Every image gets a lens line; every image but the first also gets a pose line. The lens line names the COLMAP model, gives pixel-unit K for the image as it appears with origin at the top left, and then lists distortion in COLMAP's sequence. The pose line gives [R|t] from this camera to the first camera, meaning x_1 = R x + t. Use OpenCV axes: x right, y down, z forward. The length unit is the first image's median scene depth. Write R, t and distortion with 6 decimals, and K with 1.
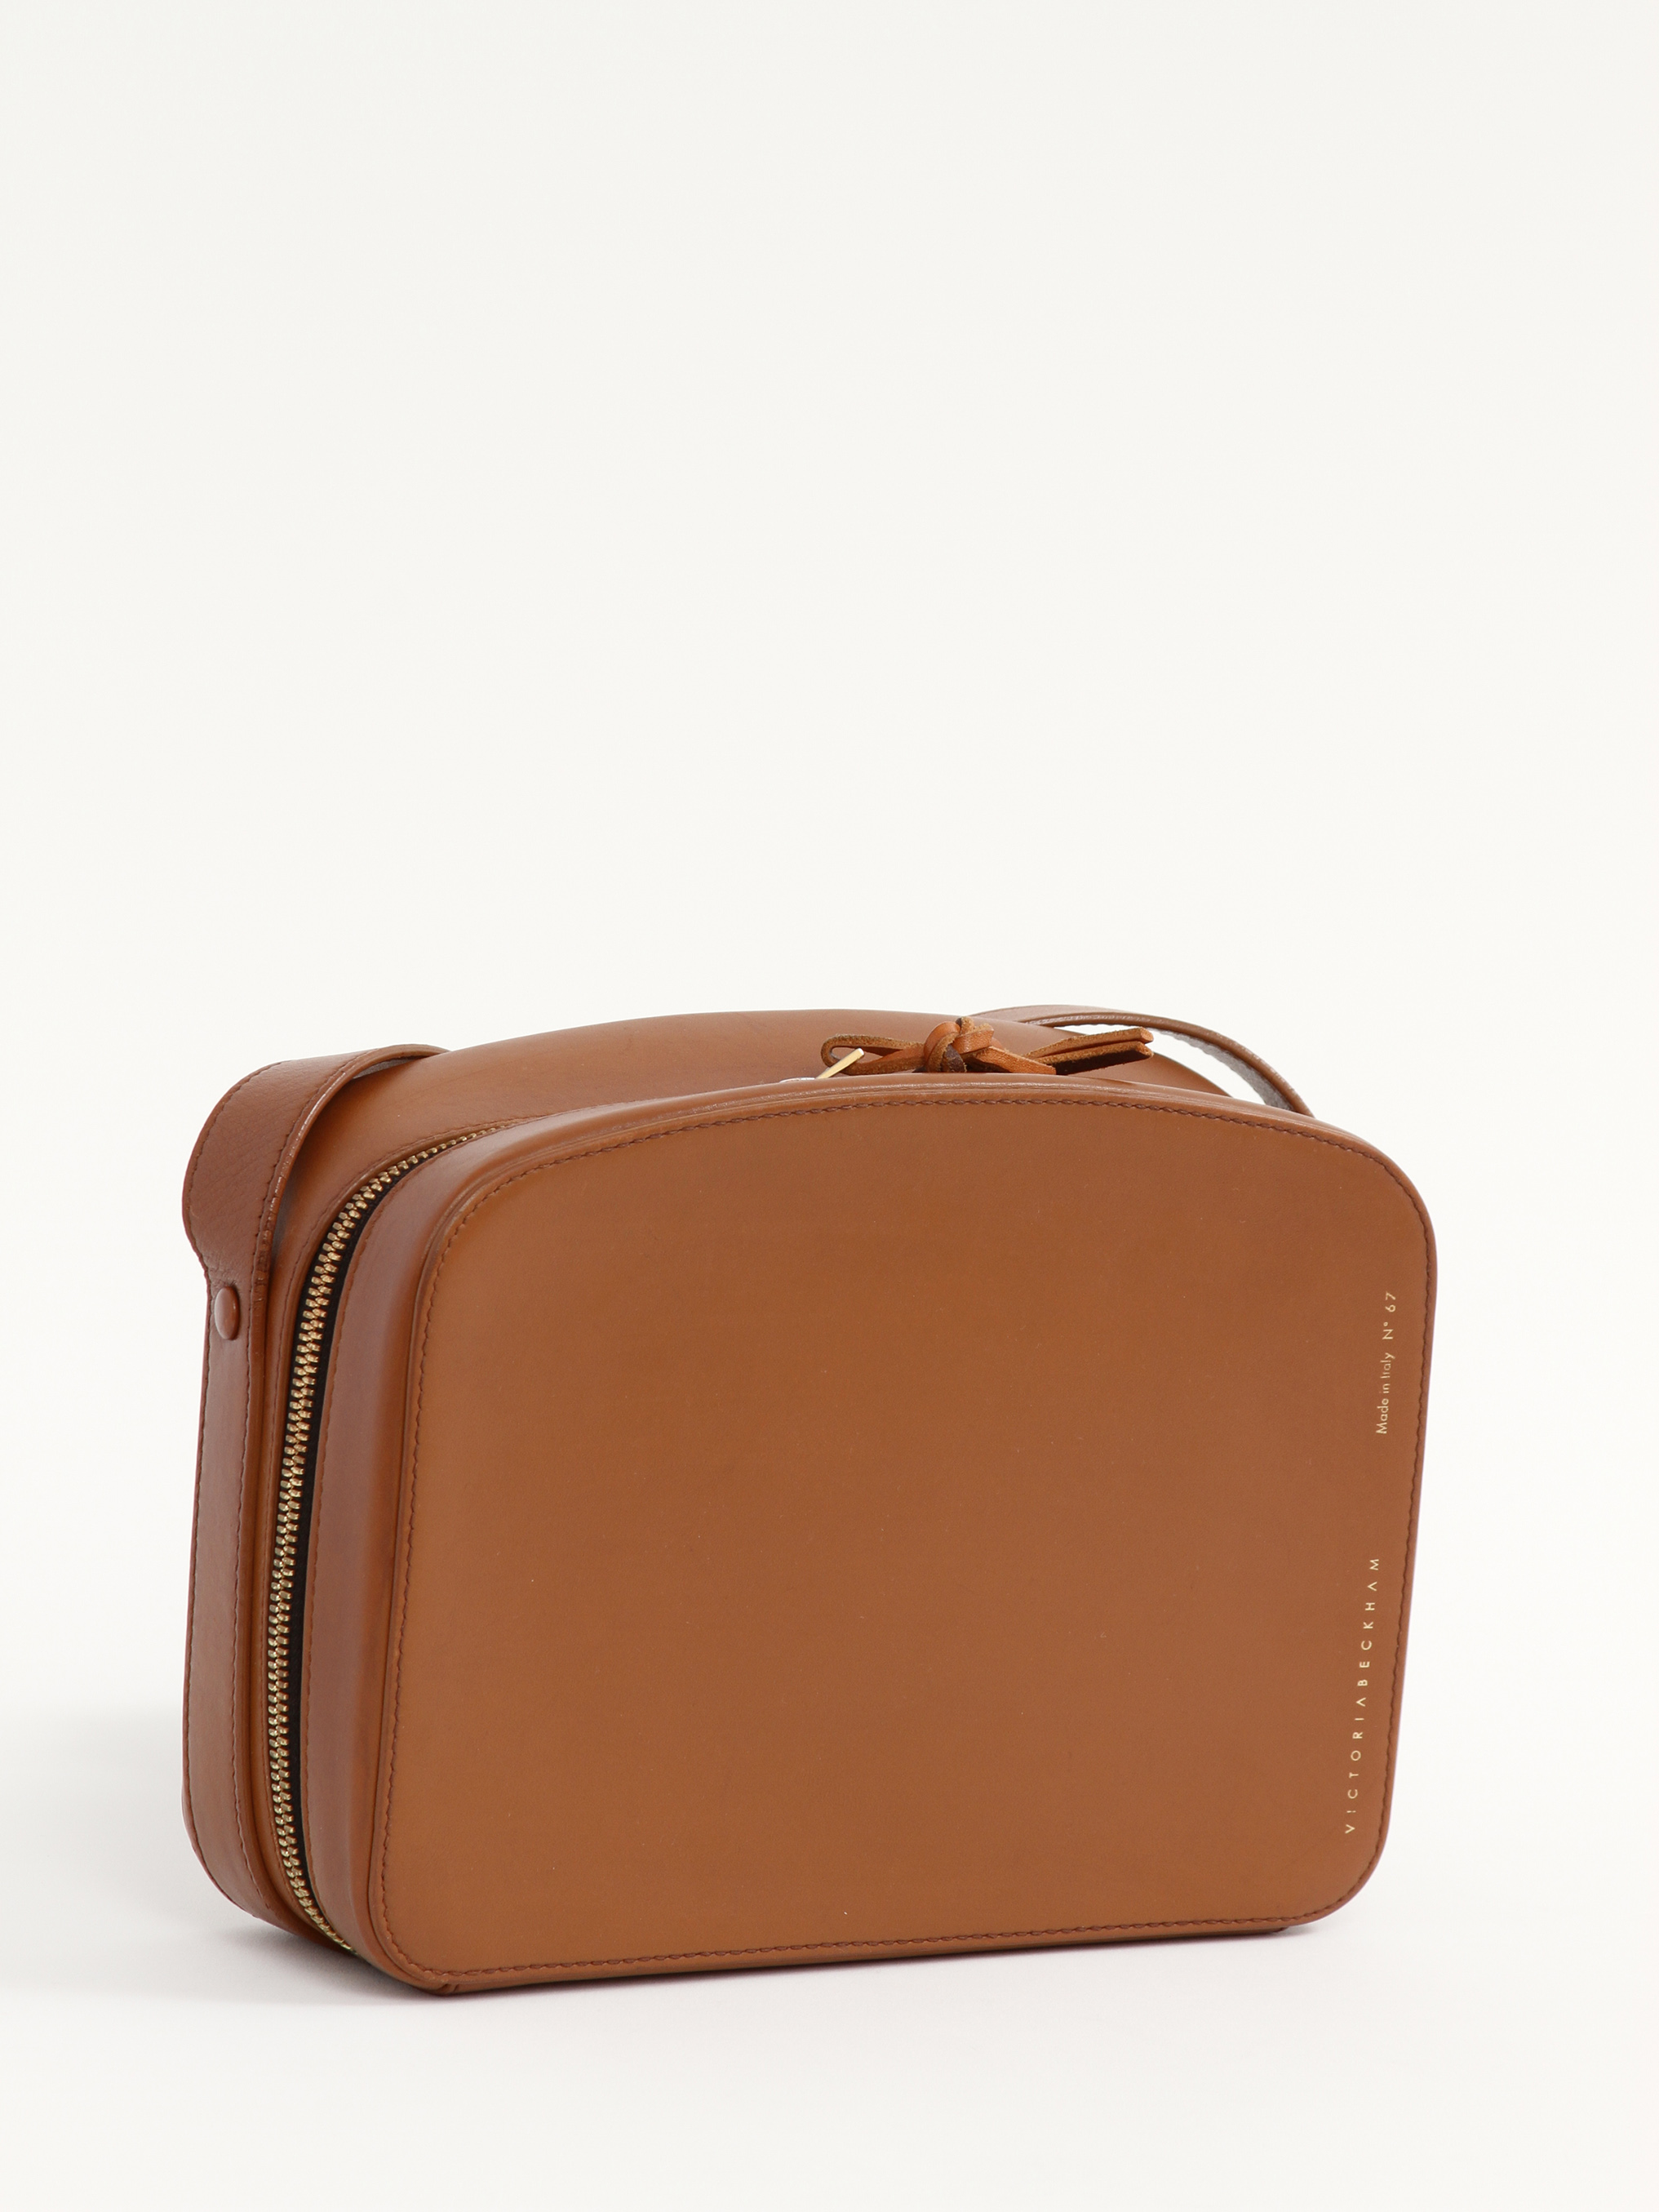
lens RADIAL K [[11163.0, 0, 829.5], [0, 11163.0, 1106.0], [0, 0, 1]] dist [0.192263, 1.439814]
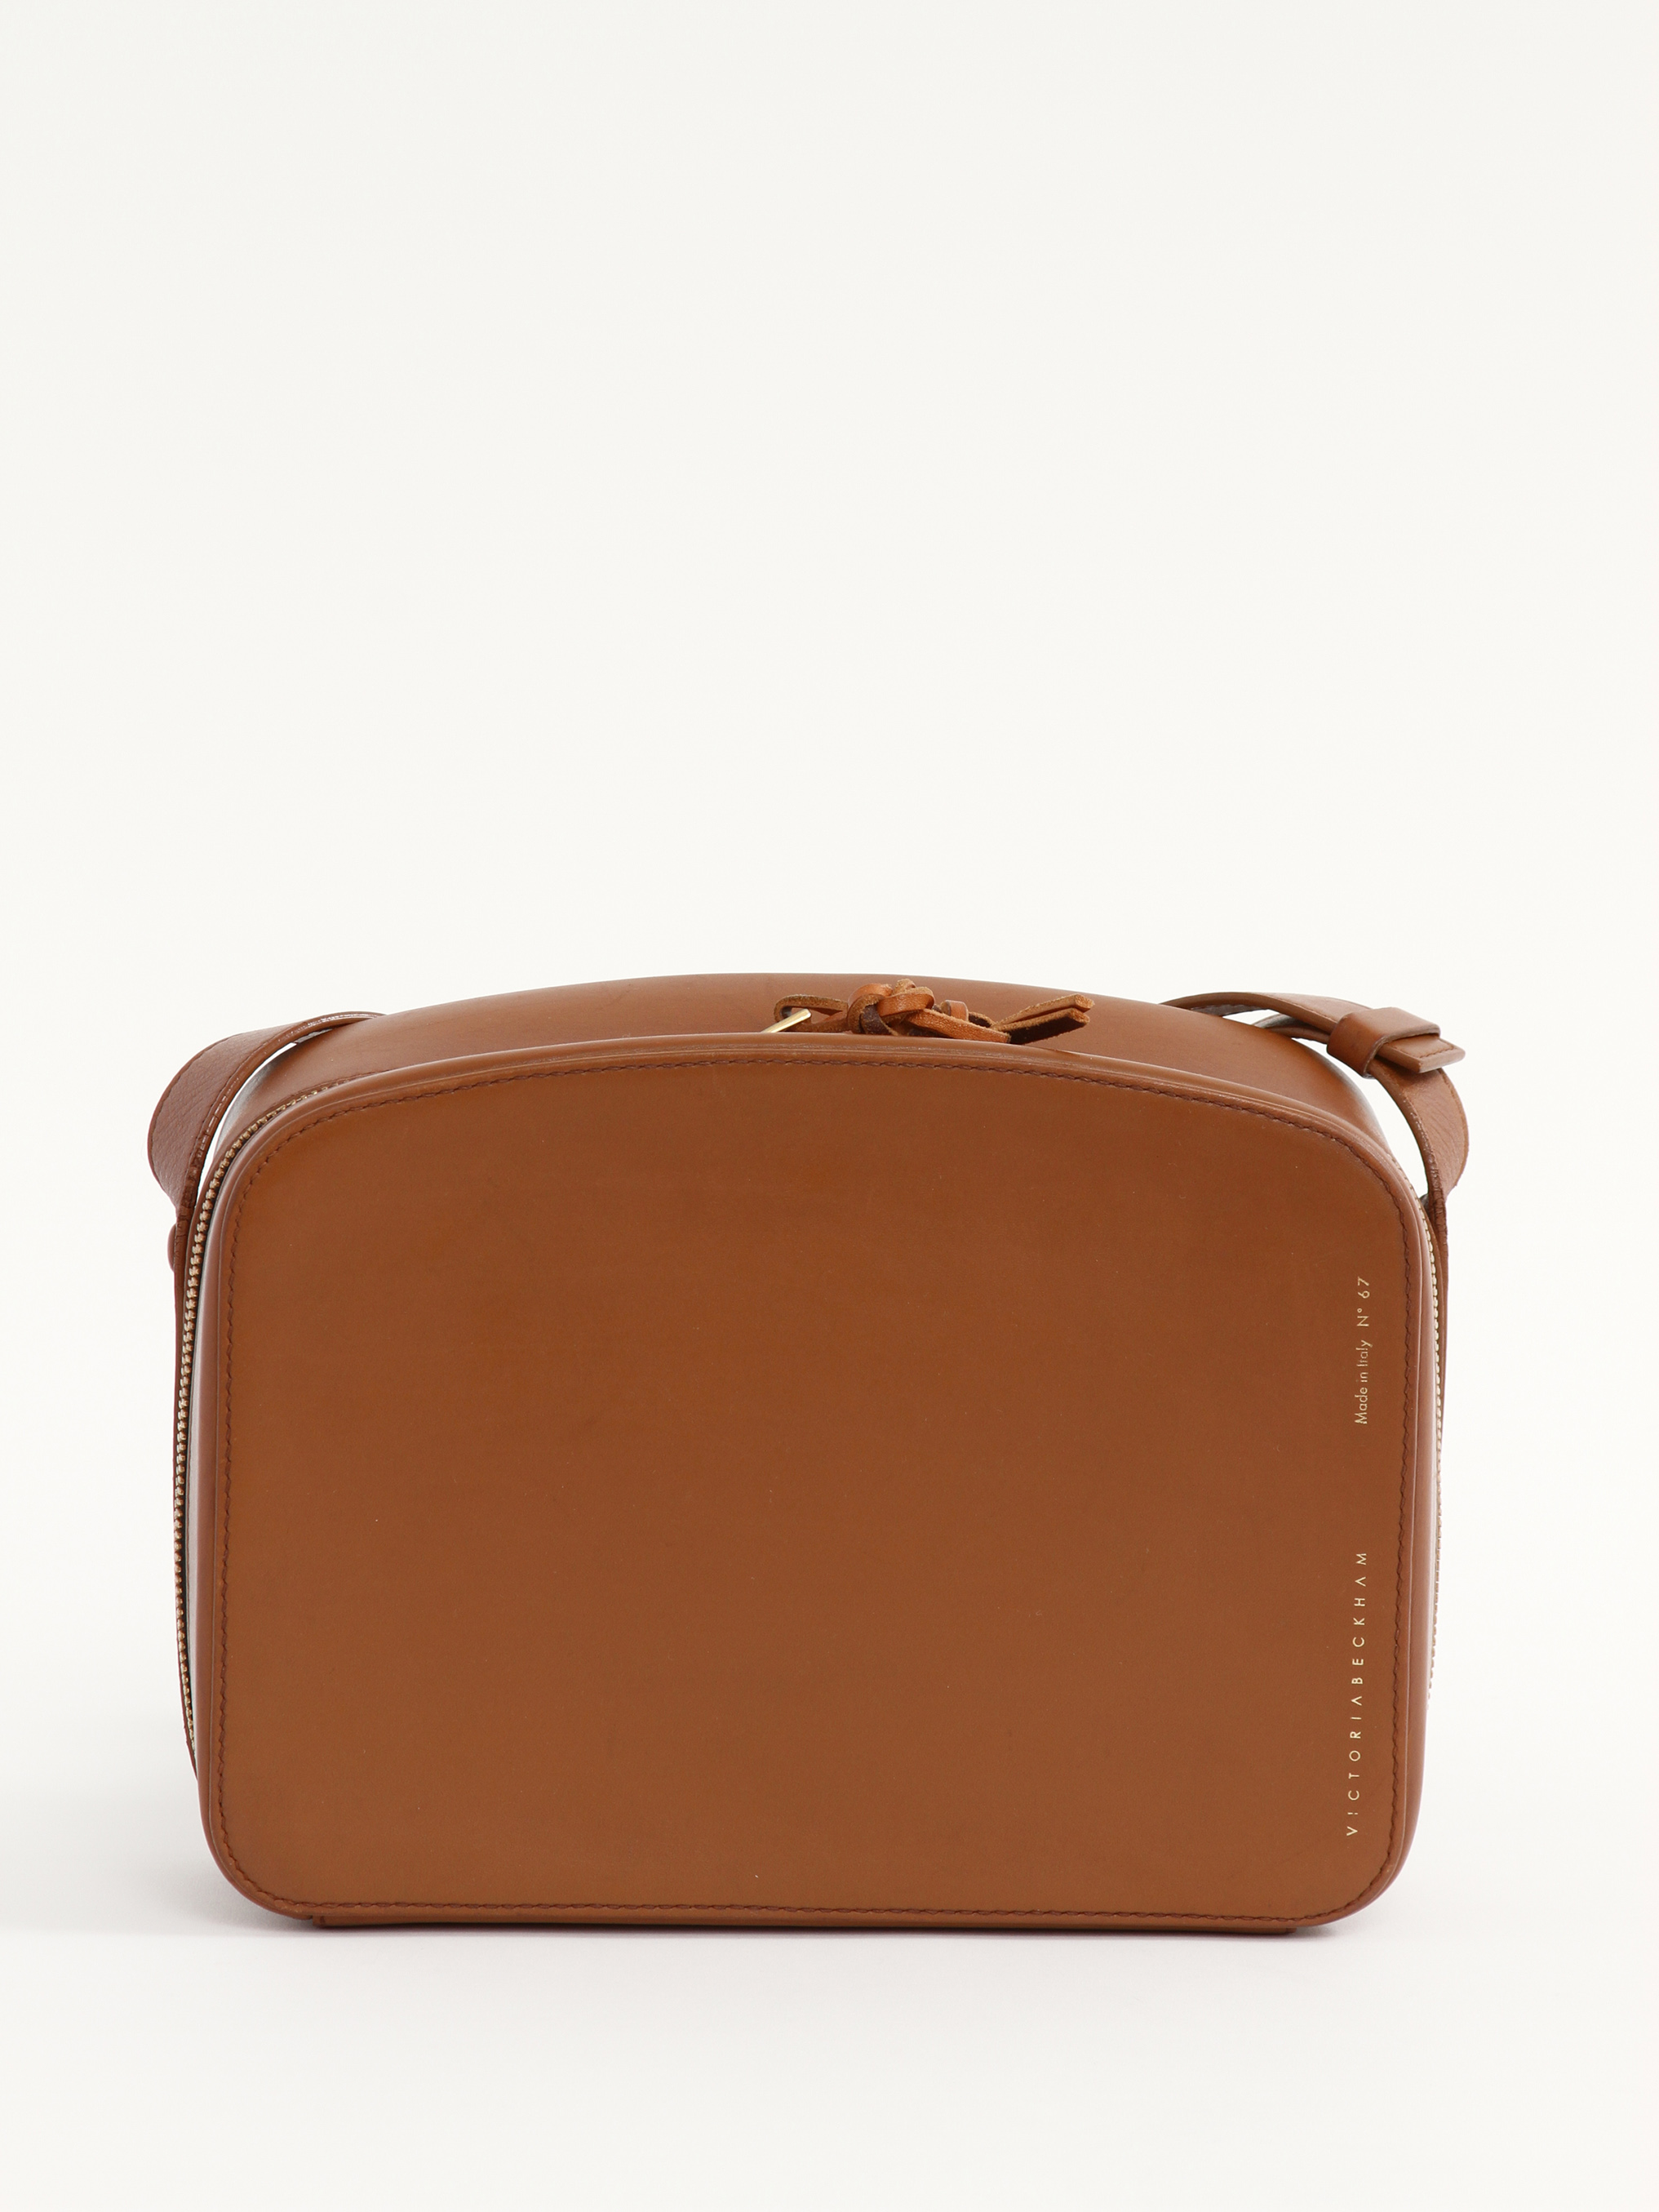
lens RADIAL K [[11163.0, 0, 829.5], [0, 11163.0, 1106.0], [0, 0, 1]] dist [0.192263, 1.439814]
pose [[0.873979, 0.030013, -0.485036, 0.484973], [-0.034968, 0.999388, -0.001168, 0.004594], [0.484704, 0.017982, 0.874493, 0.131447]]
